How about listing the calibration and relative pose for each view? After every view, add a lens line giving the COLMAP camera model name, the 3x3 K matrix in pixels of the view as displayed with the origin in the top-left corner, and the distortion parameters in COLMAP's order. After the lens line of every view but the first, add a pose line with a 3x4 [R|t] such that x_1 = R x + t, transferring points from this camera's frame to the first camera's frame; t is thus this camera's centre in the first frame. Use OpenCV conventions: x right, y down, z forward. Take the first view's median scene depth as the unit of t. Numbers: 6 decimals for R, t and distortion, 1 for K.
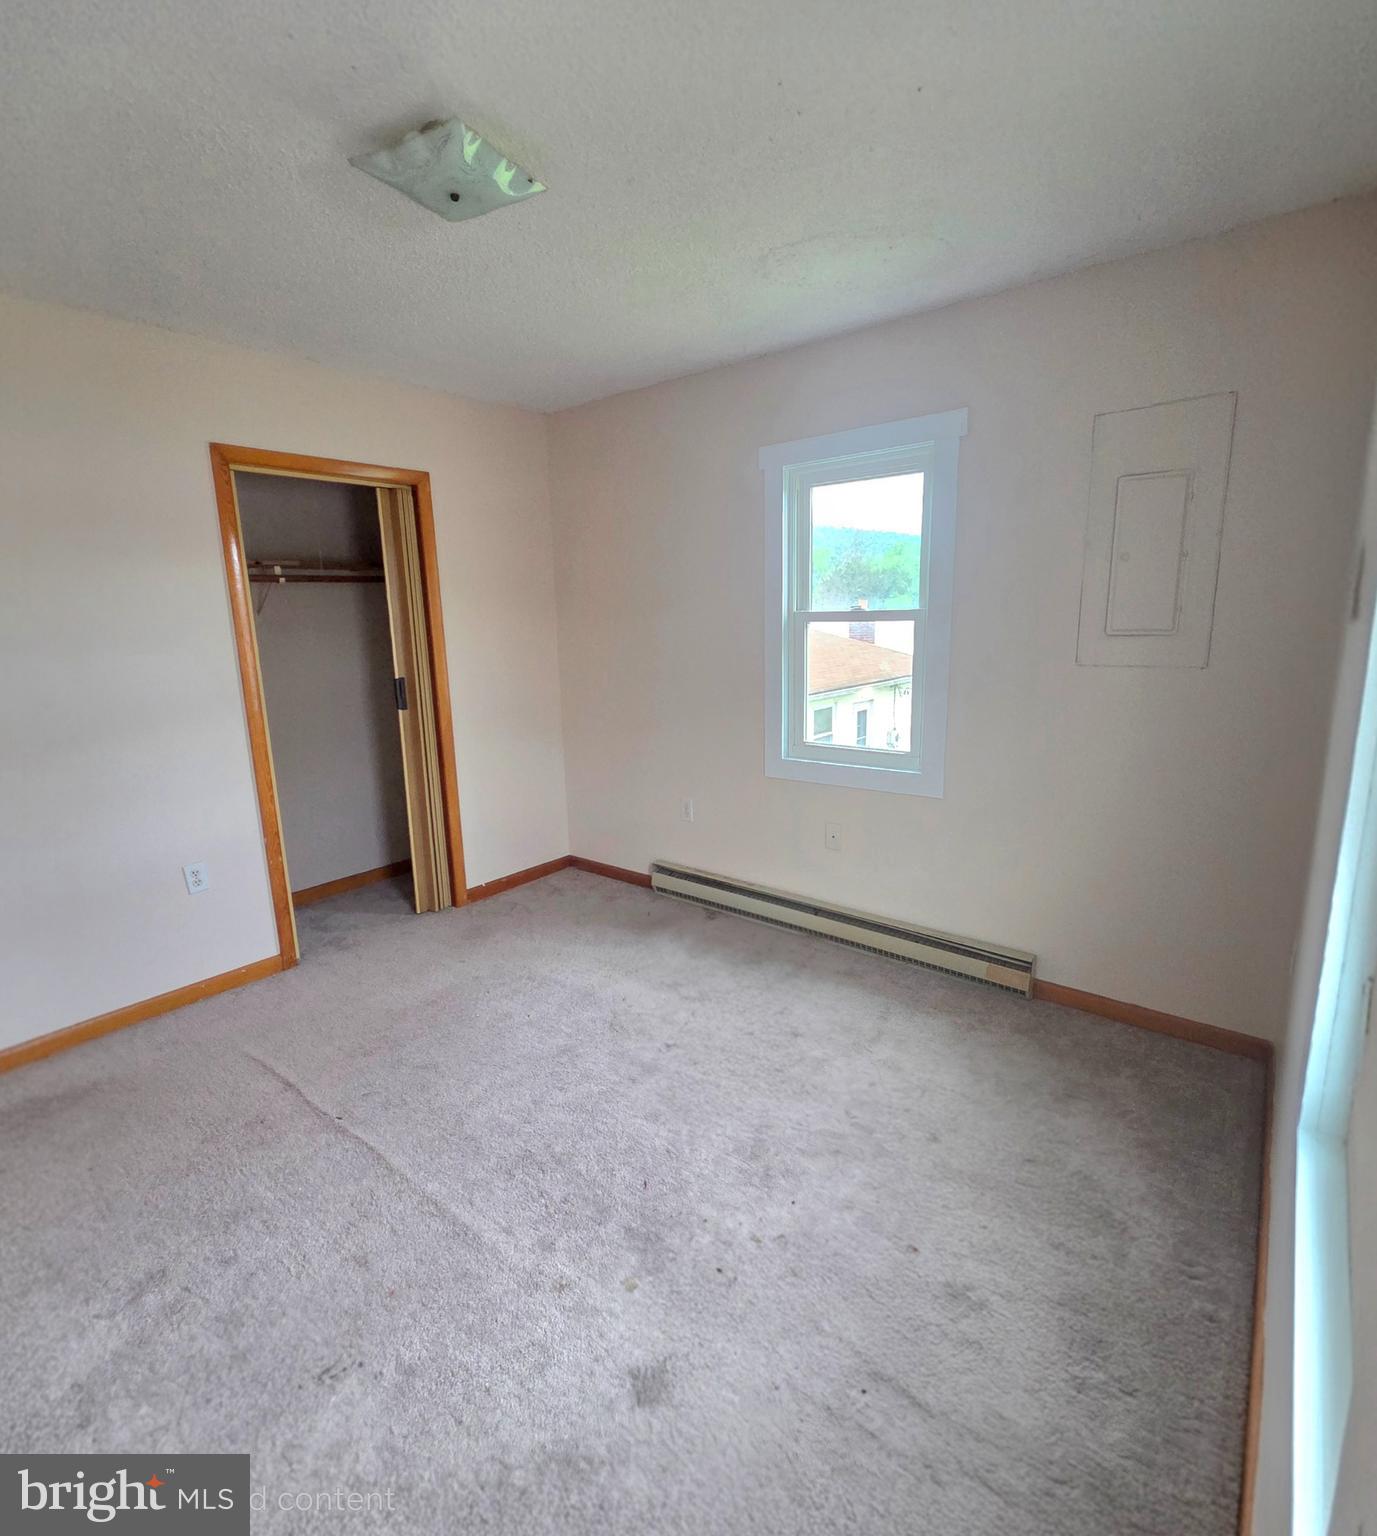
lens RADIAL K [[750.7, 0, 697.4], [0, 750.7, 762.5], [0, 0, 1]] dist [0.002113, -0.002639]
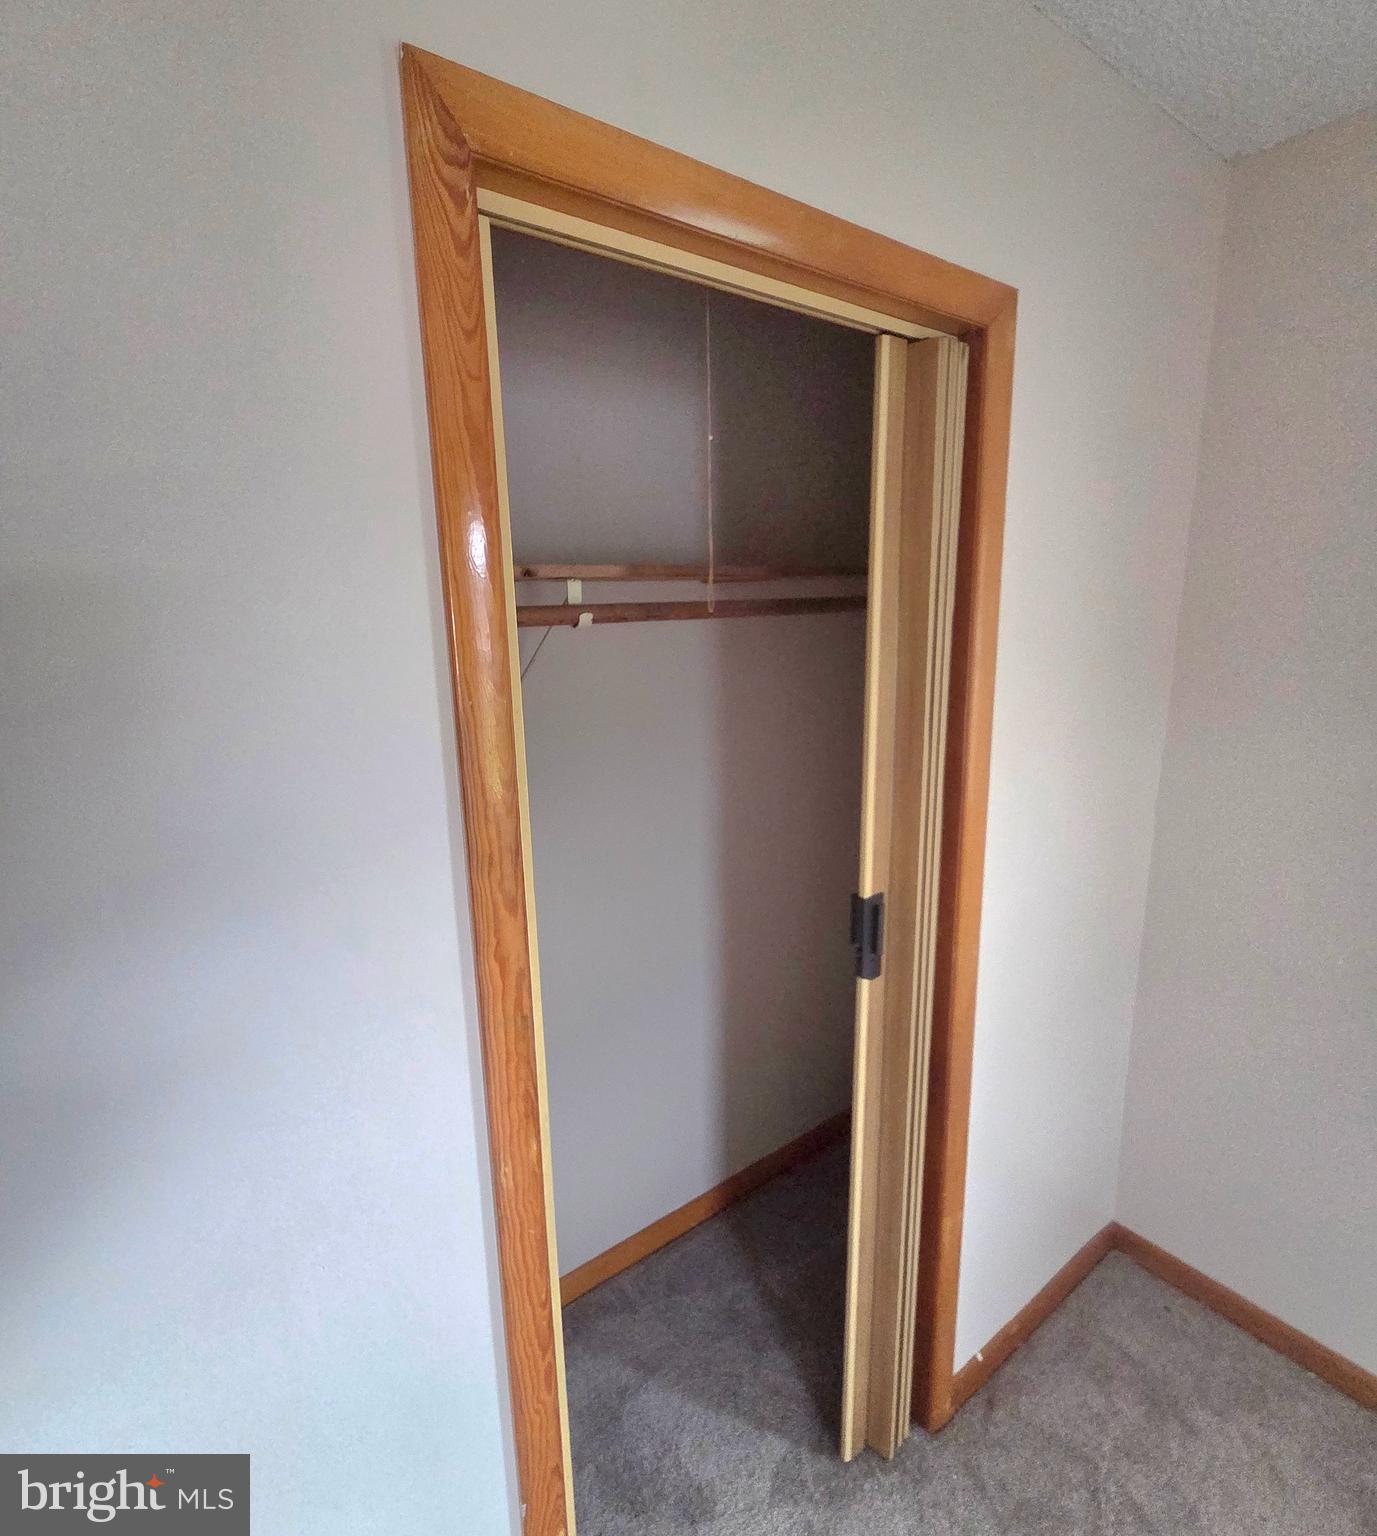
lens RADIAL K [[750.7, 0, 682.7], [0, 750.7, 771.6], [0, 0, 1]] dist [0.002113, -0.002639]
pose [[0.962383, 0.066473, -0.263438, -0.392296], [-0.056986, 0.997427, 0.043501, -0.180758], [0.265652, -0.026852, 0.963695, 0.633477]]
